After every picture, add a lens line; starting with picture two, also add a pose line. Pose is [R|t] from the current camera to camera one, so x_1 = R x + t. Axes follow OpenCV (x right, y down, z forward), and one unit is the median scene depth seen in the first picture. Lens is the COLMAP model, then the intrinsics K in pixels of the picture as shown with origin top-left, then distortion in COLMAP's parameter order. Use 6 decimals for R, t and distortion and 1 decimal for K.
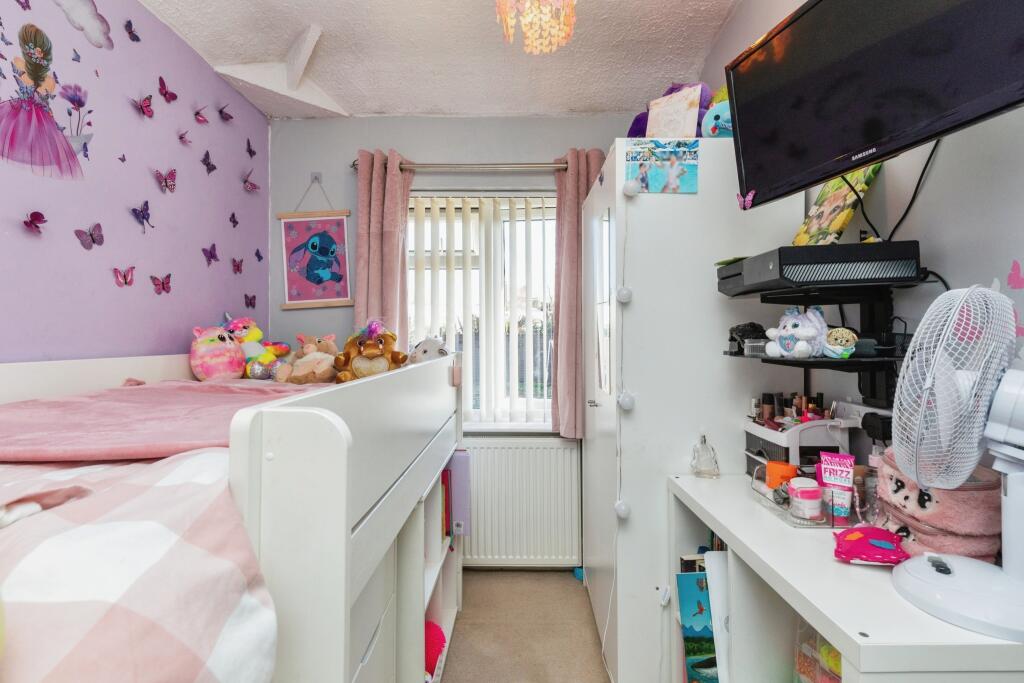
lens RADIAL K [[464.2, 0, 512.5], [0, 464.2, 339.9], [0, 0, 1]] dist [0.001239, 0.000044]
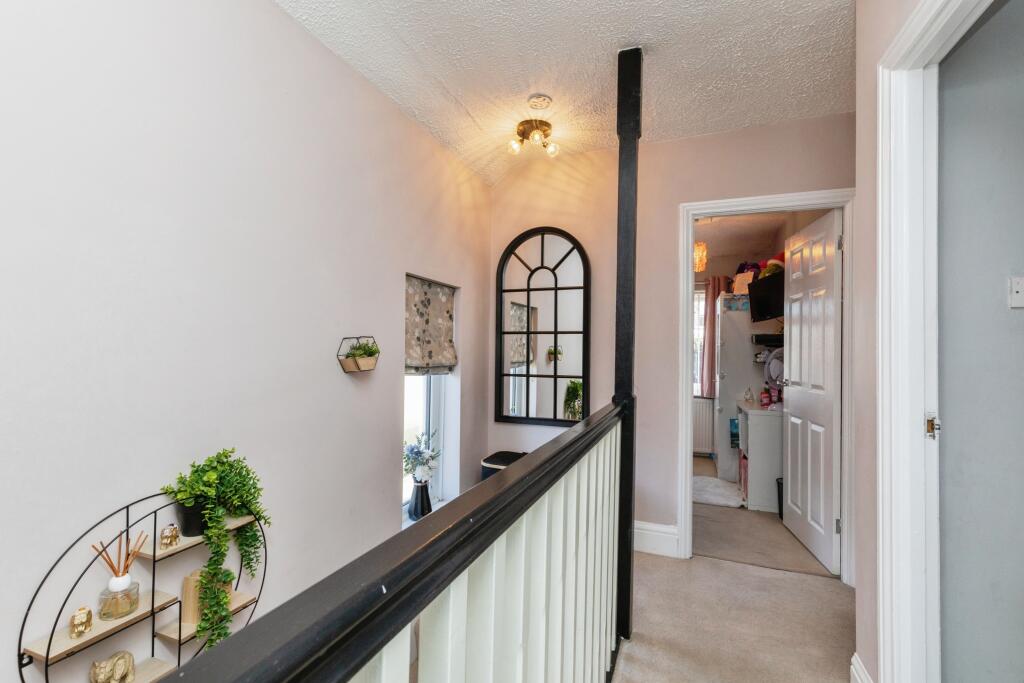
lens RADIAL K [[464.2, 0, 510.0], [0, 464.2, 340.7], [0, 0, 1]] dist [0.001239, 0.000044]
pose [[0.941460, 0.021557, -0.336435, -0.042715], [-0.025210, 0.999661, -0.006492, -0.034323], [0.336181, 0.014594, 0.941684, -1.713870]]
